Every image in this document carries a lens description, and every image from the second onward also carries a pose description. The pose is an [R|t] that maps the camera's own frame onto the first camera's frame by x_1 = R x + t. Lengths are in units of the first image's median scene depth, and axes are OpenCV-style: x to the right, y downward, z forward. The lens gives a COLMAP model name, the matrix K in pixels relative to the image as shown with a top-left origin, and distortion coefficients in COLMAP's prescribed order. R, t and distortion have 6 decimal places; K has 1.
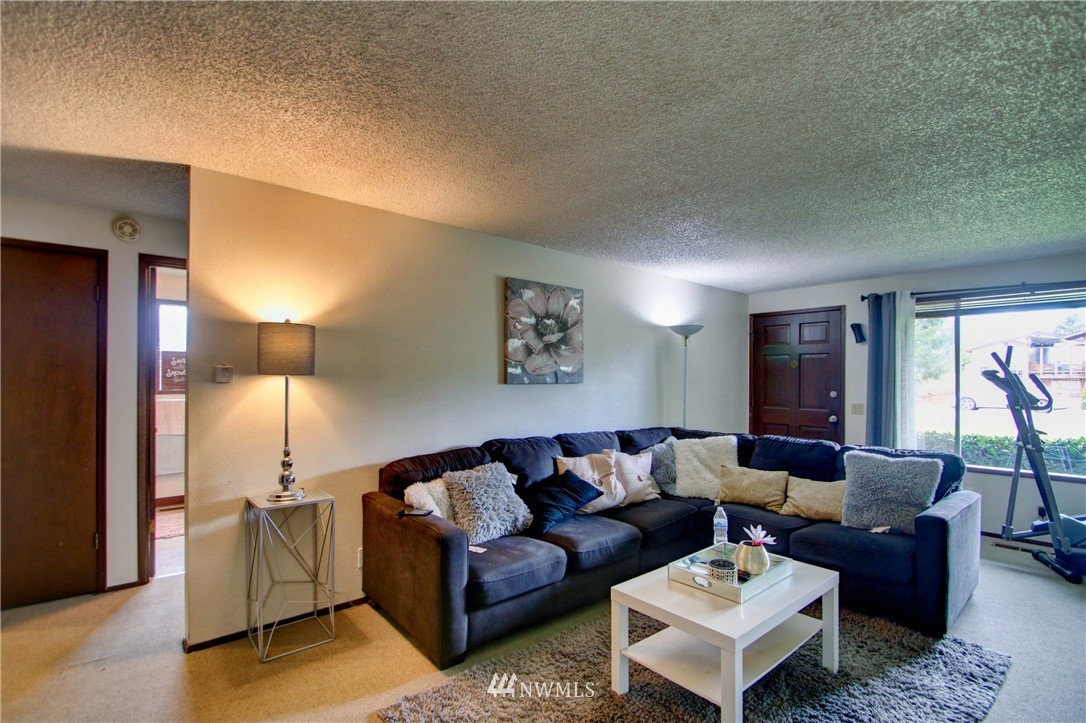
lens RADIAL K [[505.0, 0, 542.8], [0, 505.0, 381.5], [0, 0, 1]] dist [0.028919, -0.031328]
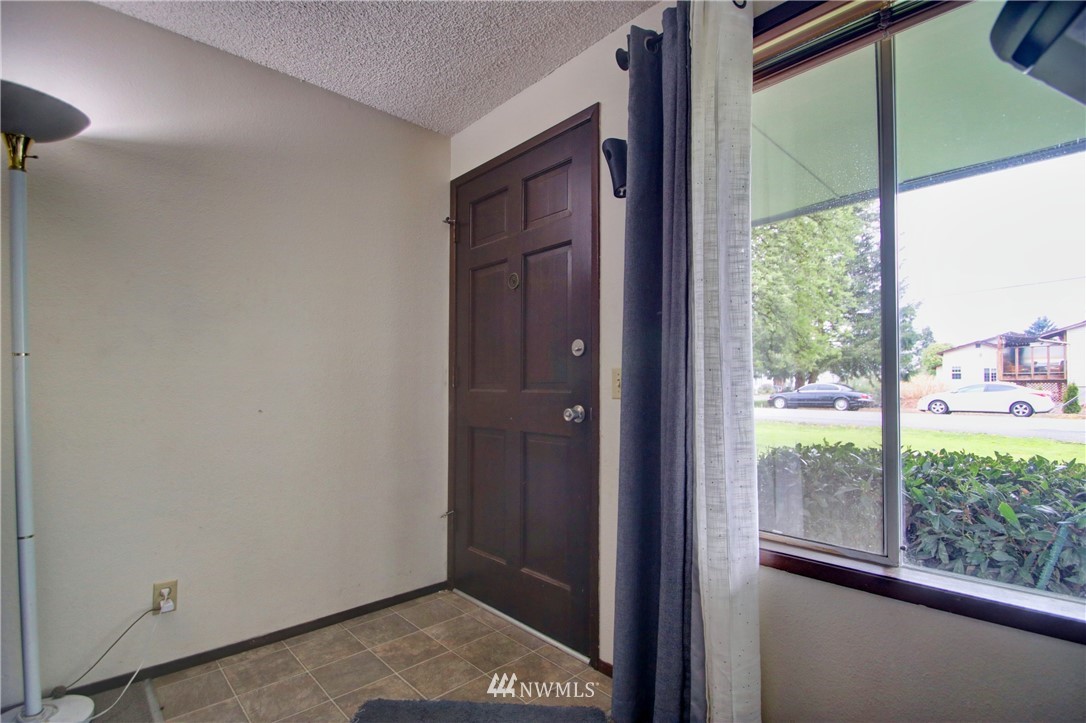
lens RADIAL K [[505.0, 0, 542.8], [0, 505.0, 381.5], [0, 0, 1]] dist [0.028919, -0.031328]
pose [[0.999420, -0.001448, 0.034023, 0.162044], [0.001970, 0.999881, -0.015332, 0.016950], [-0.033997, 0.015390, 0.999303, 0.190673]]
